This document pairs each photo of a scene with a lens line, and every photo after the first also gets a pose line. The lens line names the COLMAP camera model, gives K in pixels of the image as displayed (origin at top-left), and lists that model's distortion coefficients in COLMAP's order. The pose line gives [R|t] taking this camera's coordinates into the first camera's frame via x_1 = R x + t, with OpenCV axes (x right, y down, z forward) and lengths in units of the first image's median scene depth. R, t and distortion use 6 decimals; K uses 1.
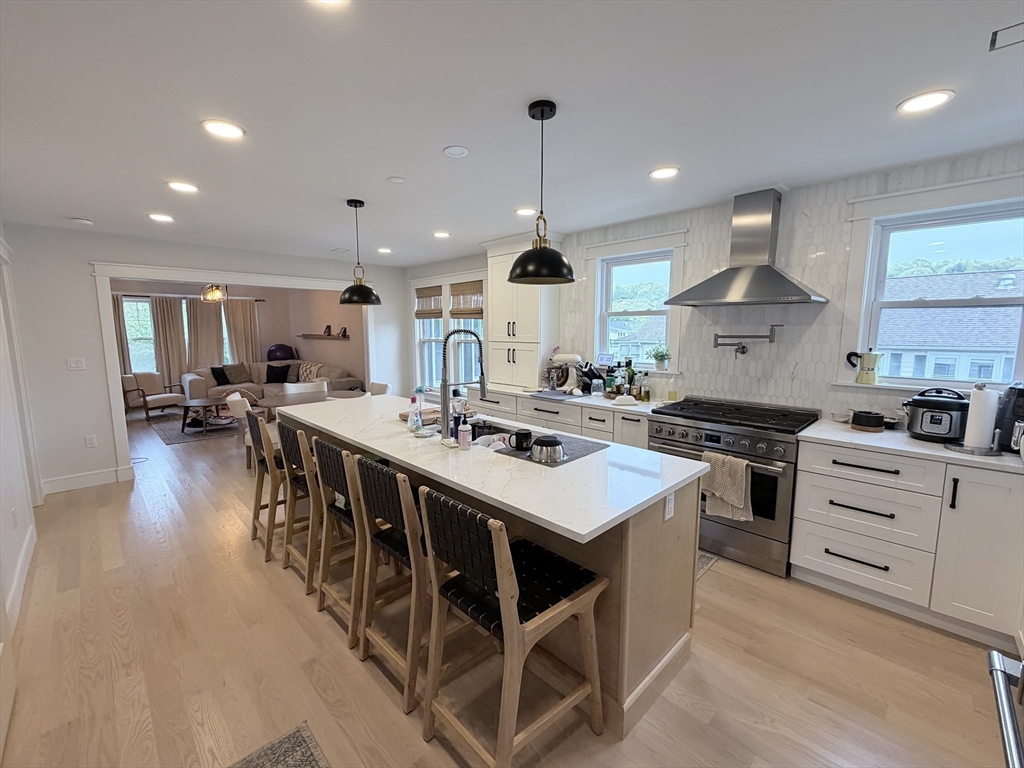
lens RADIAL K [[438.7, 0, 513.8], [0, 438.7, 387.7], [0, 0, 1]] dist [0.007207, 0.000252]
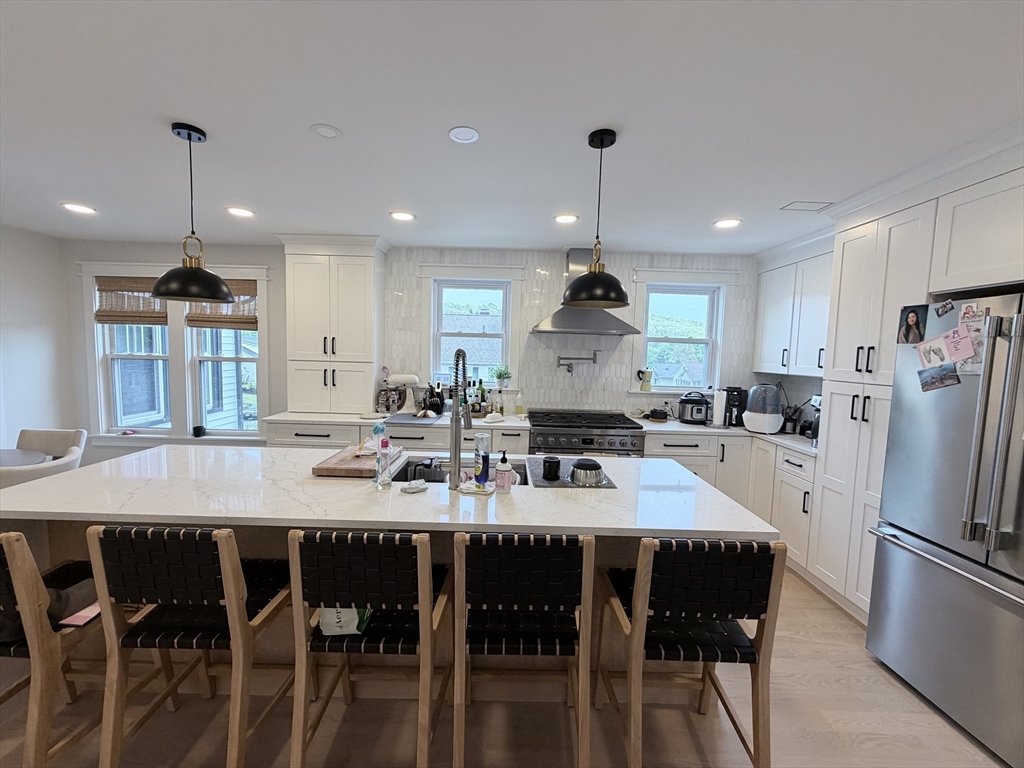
lens RADIAL K [[411.1, 0, 512.0], [0, 411.1, 384.0], [0, 0, 1]] dist [0.002105, 0.000133]
pose [[0.694091, -0.036686, 0.718952, -0.469094], [0.067238, 0.997639, -0.014007, -0.038593], [-0.716740, 0.058063, 0.694919, 0.310048]]
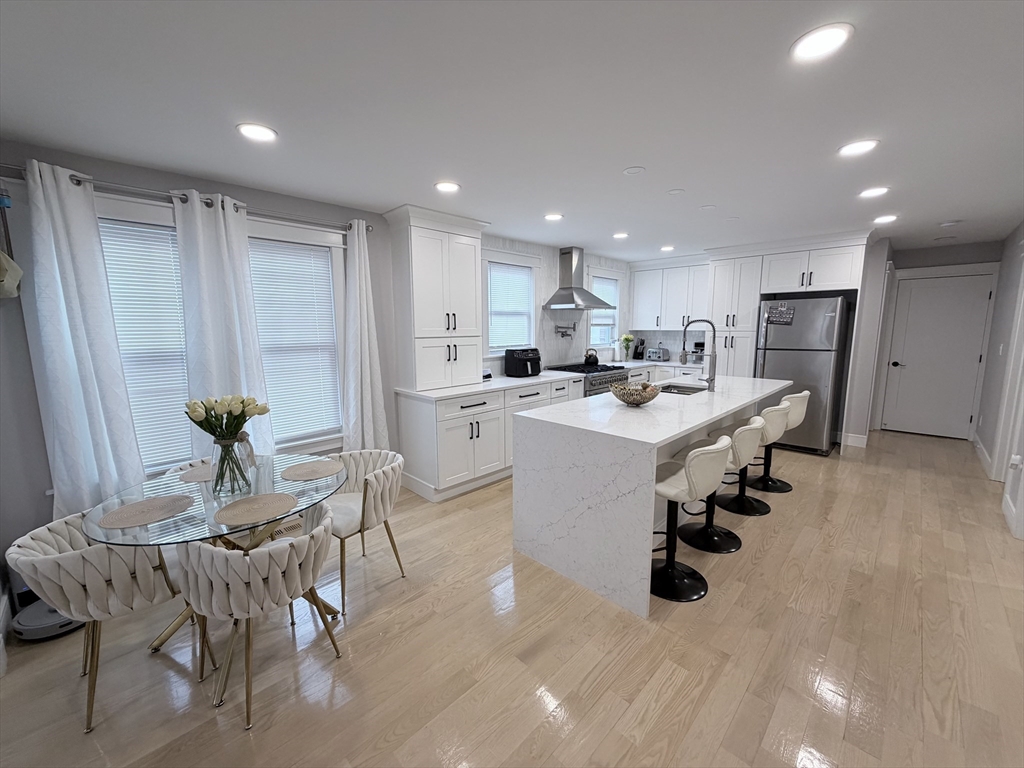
lens RADIAL K [[401.7, 0, 505.0], [0, 401.7, 382.8], [0, 0, 1]] dist [-0.000671, -0.000205]
pose [[-0.001673, -0.141420, 0.989948, -1.157305], [0.140464, 0.980102, 0.140250, -0.160458], [-0.990084, 0.139286, 0.018225, 1.285537]]
